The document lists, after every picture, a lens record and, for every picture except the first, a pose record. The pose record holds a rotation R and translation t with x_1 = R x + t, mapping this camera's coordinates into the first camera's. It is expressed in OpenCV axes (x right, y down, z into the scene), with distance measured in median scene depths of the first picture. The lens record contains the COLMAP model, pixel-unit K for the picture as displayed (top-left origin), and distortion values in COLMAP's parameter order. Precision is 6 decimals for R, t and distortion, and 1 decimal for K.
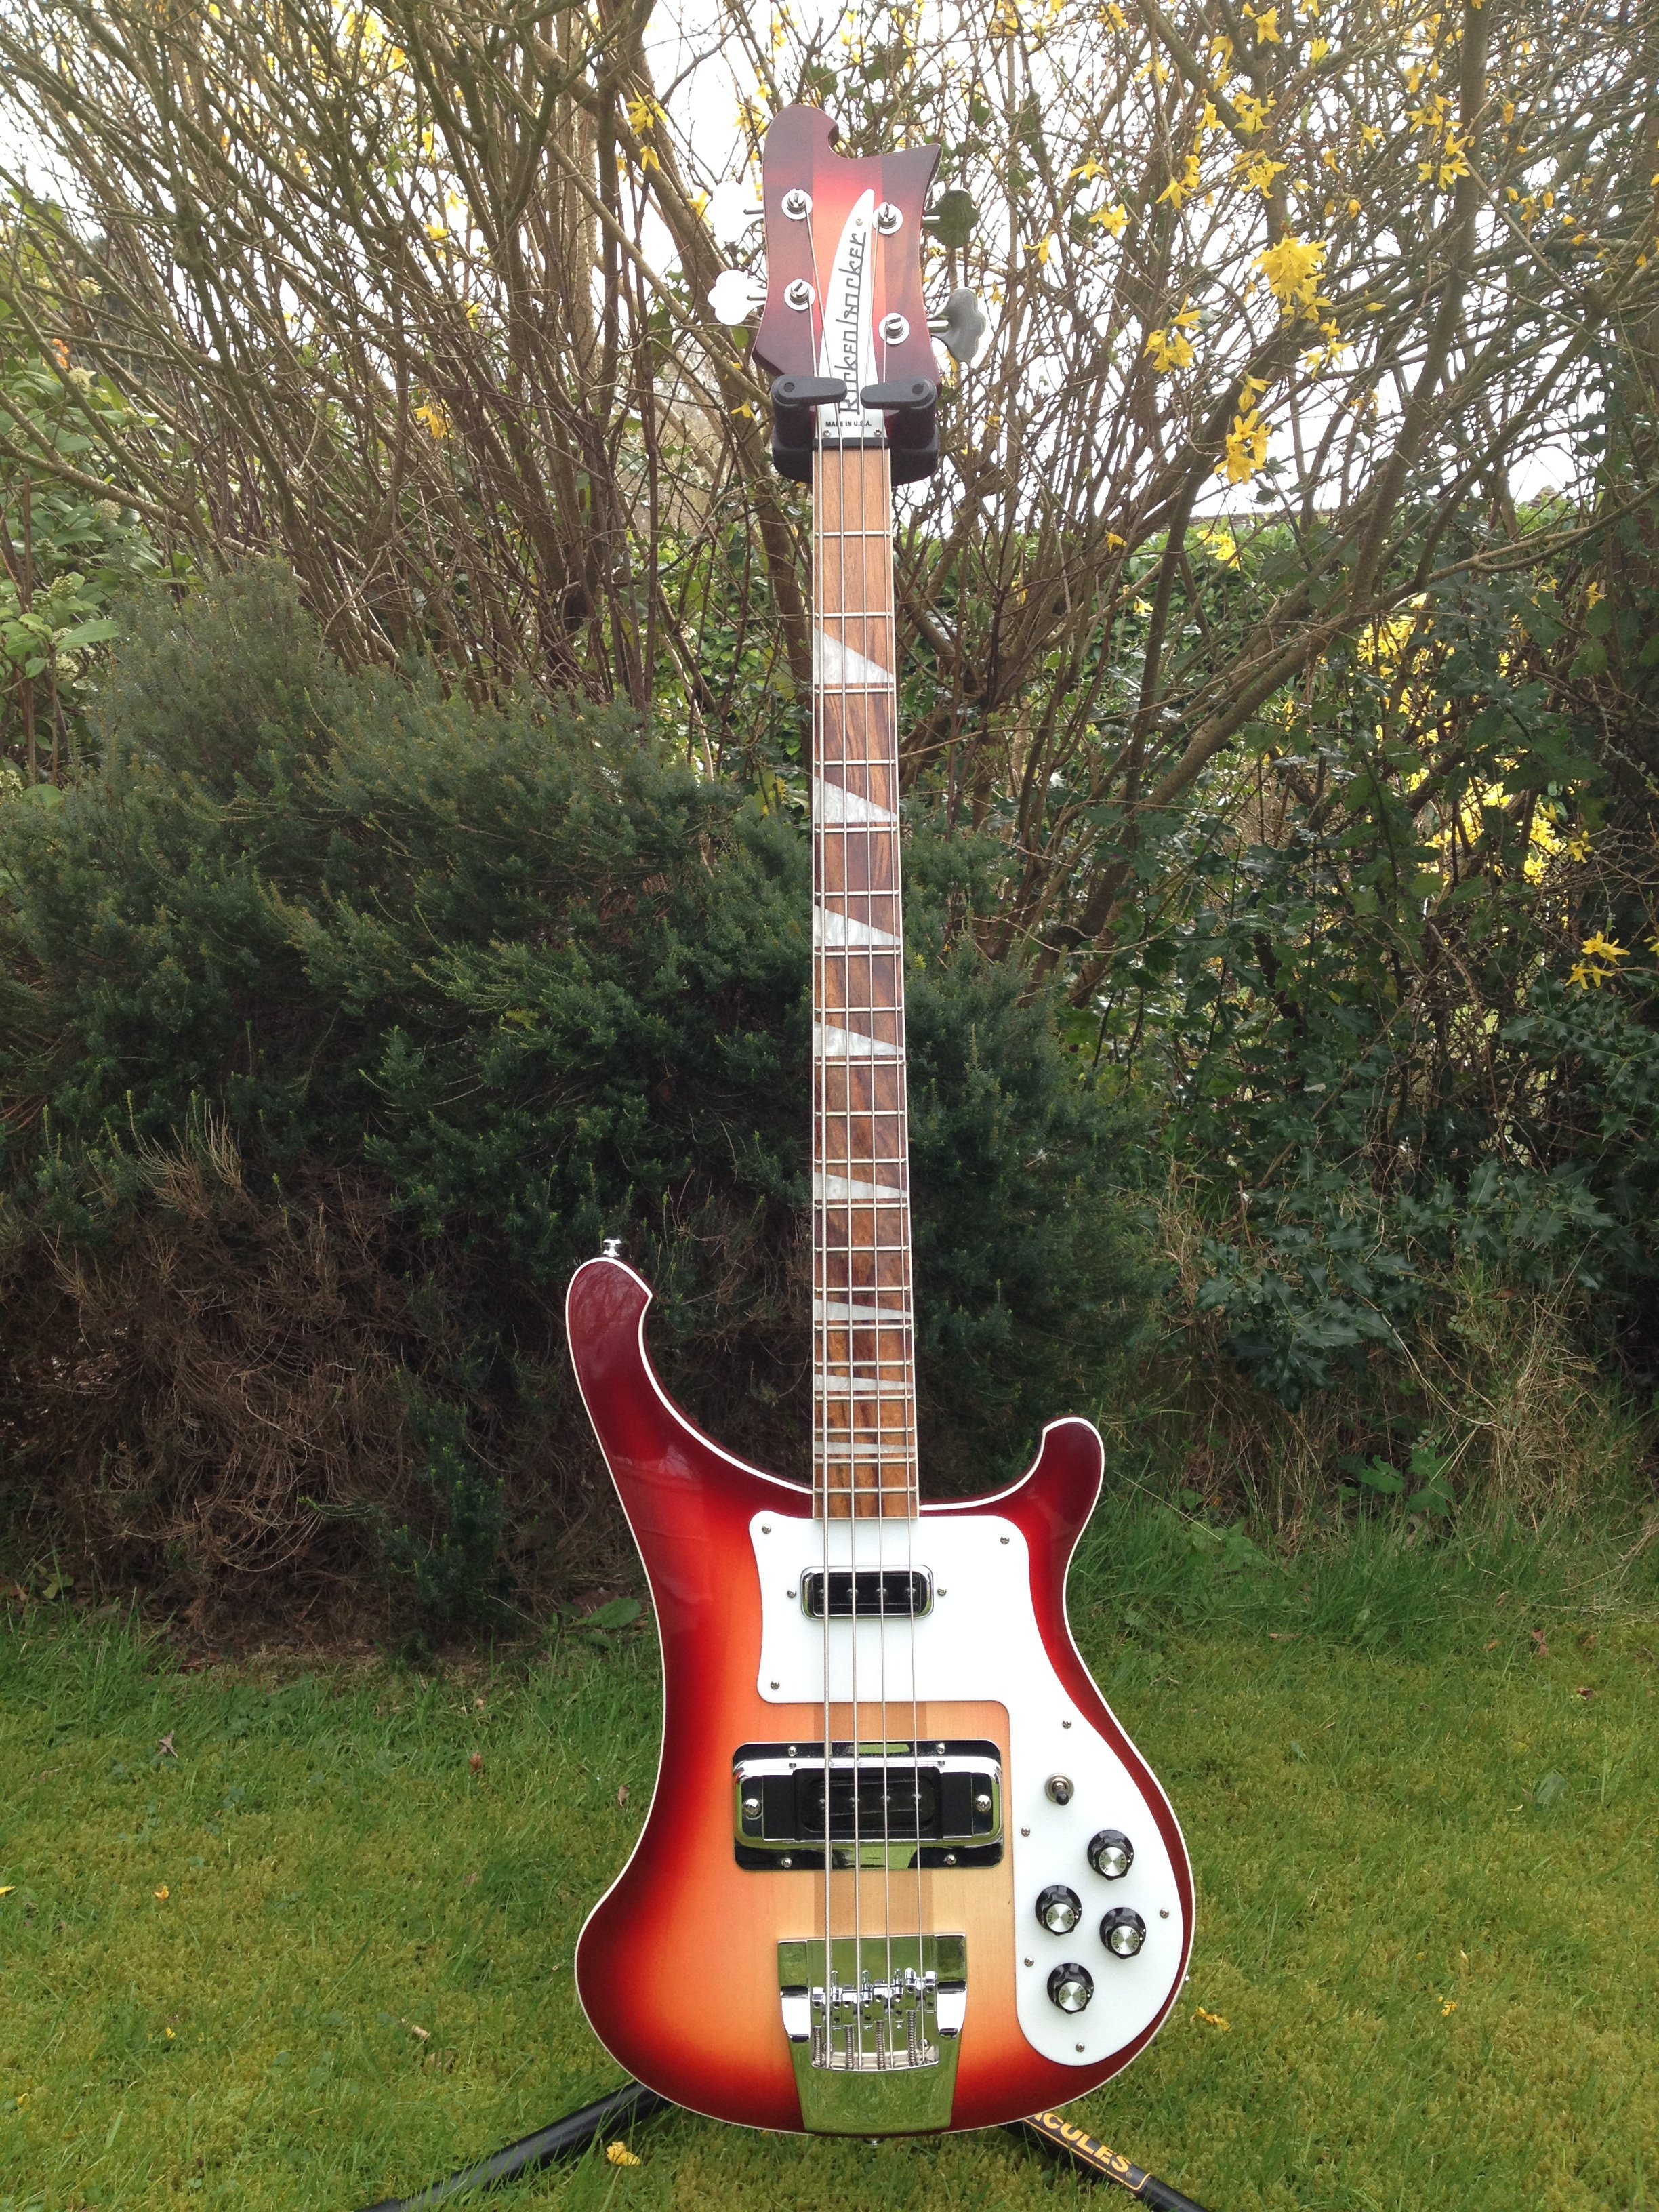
lens RADIAL K [[1948.1, 0, 864.7], [0, 1948.1, 1158.6], [0, 0, 1]] dist [0.189451, -0.396348]
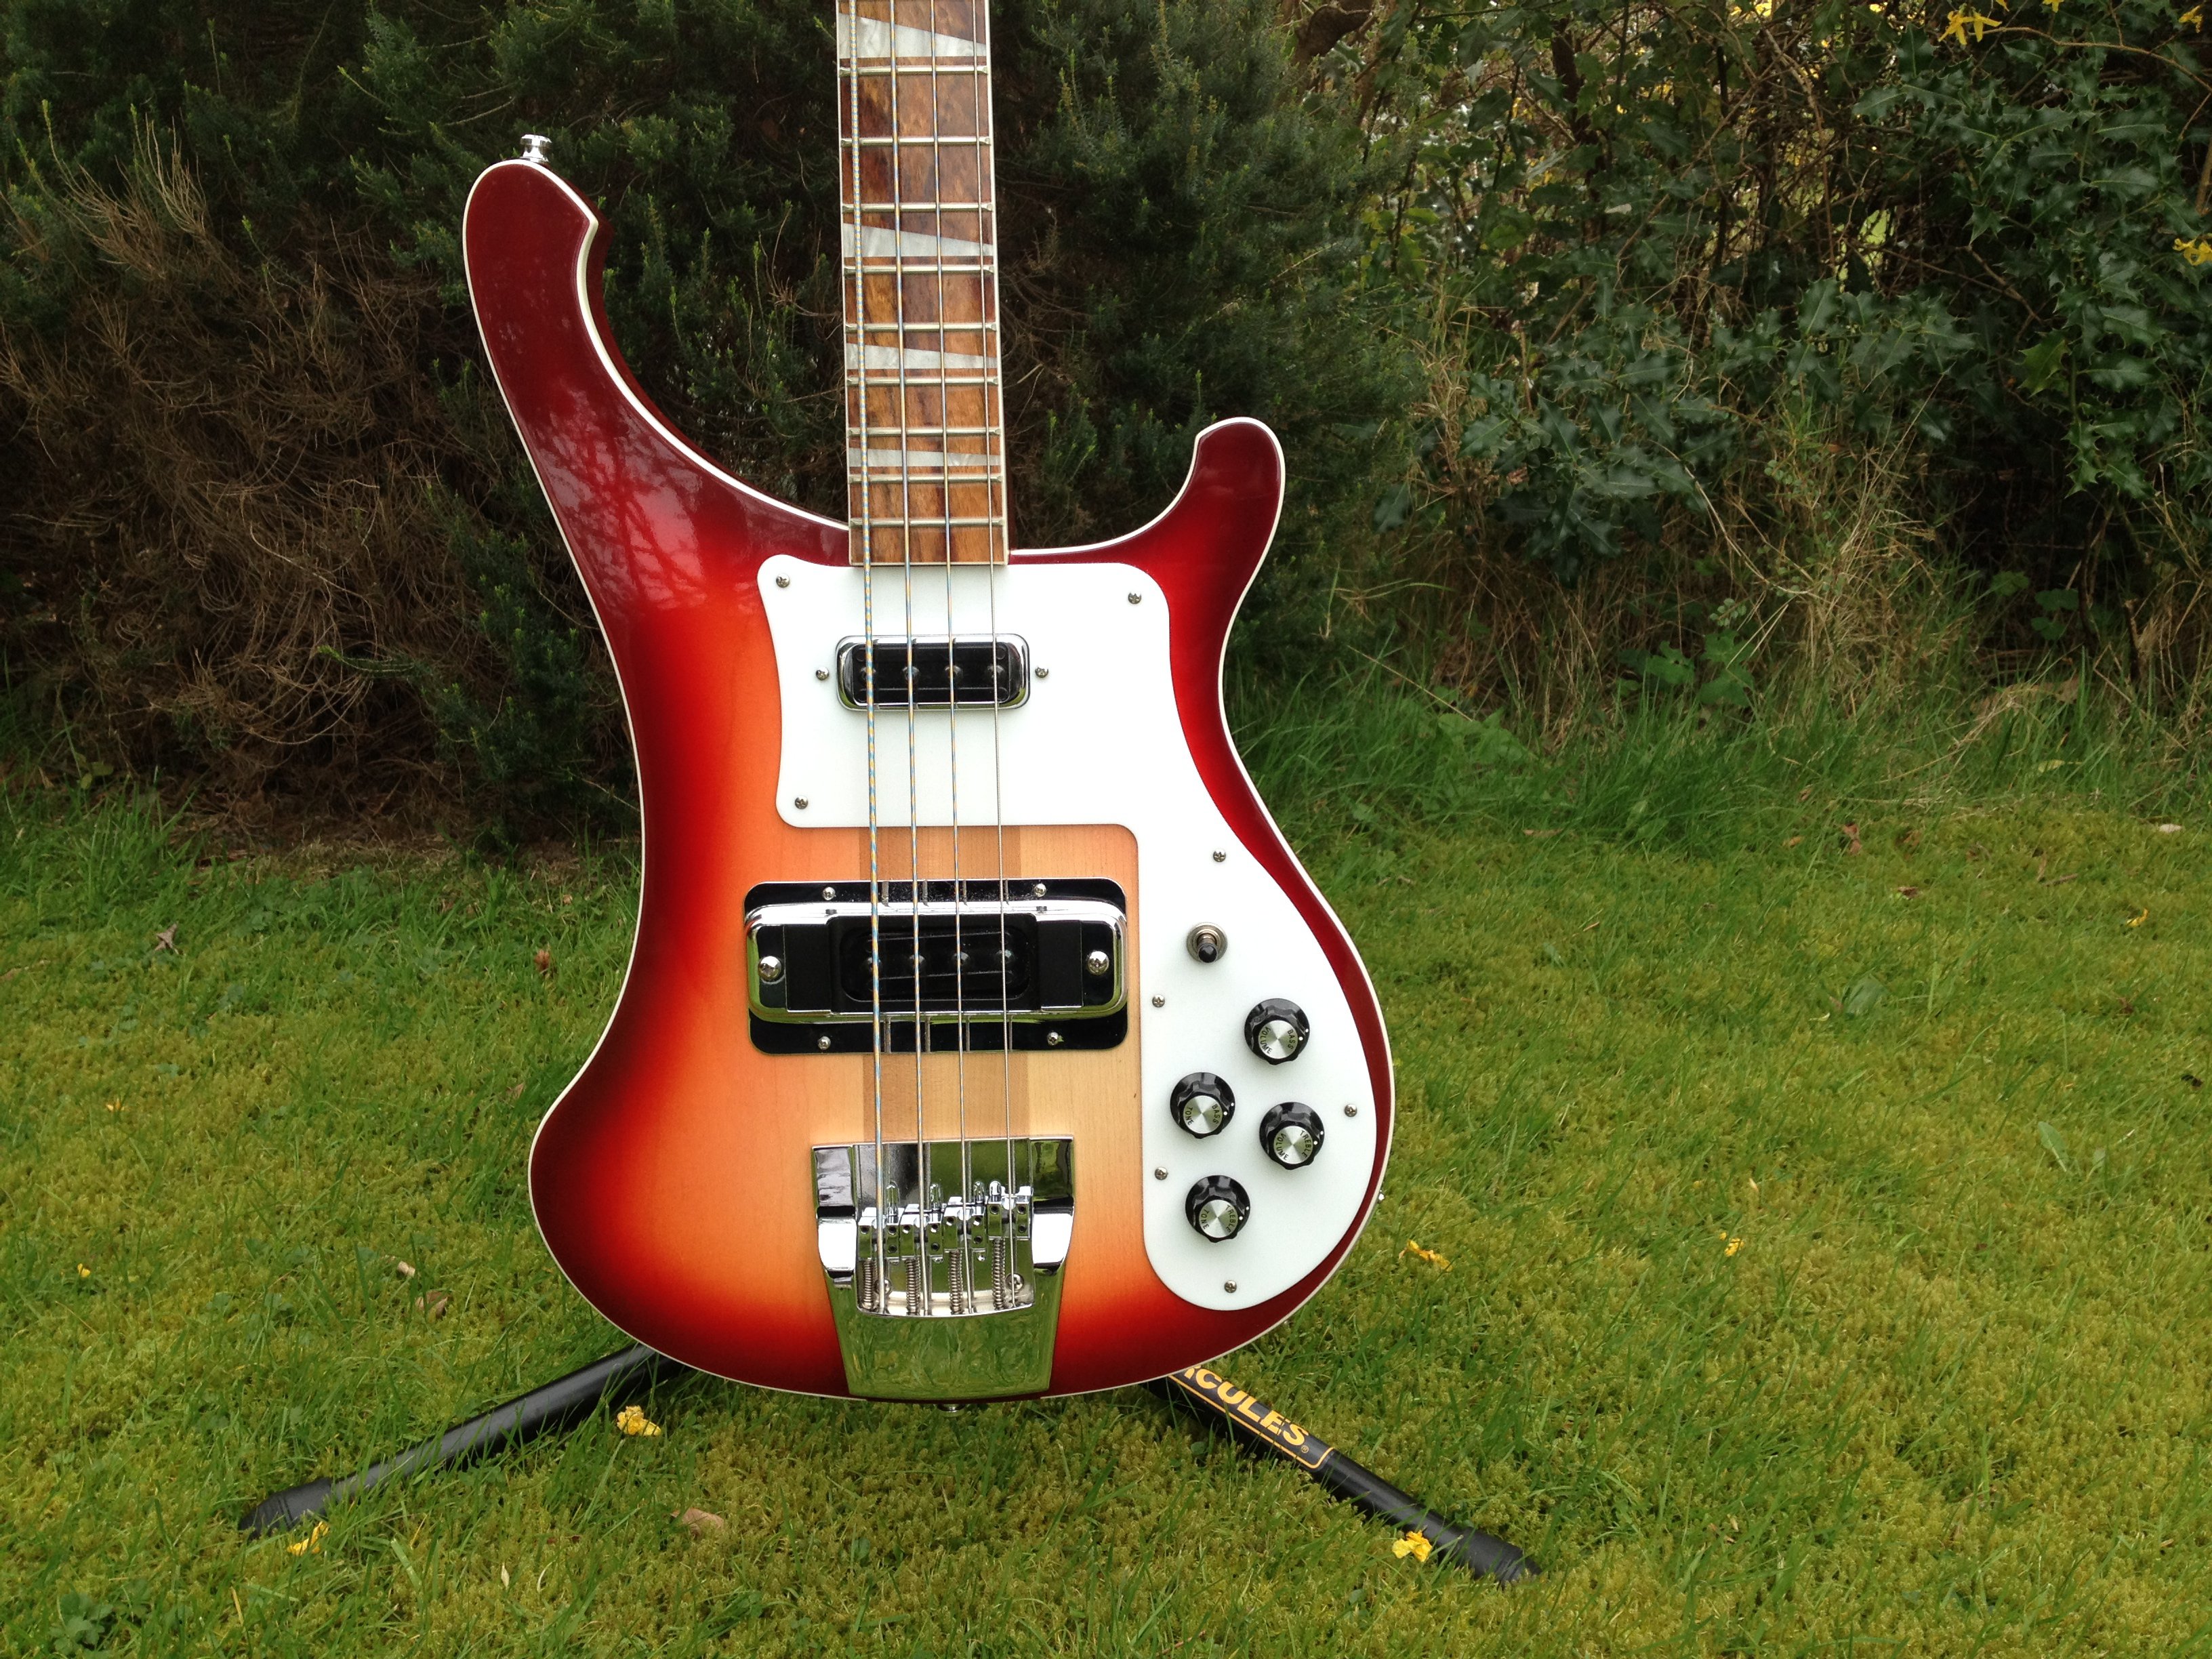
lens RADIAL K [[2172.8, 0, 1087.9], [0, 2172.8, 775.6], [0, 0, 1]] dist [0.263748, -0.708075]
pose [[0.999992, 0.003572, -0.001675, 0.042569], [-0.003187, 0.981675, 0.190535, 0.083502], [0.002325, -0.190529, 0.981679, 0.186905]]
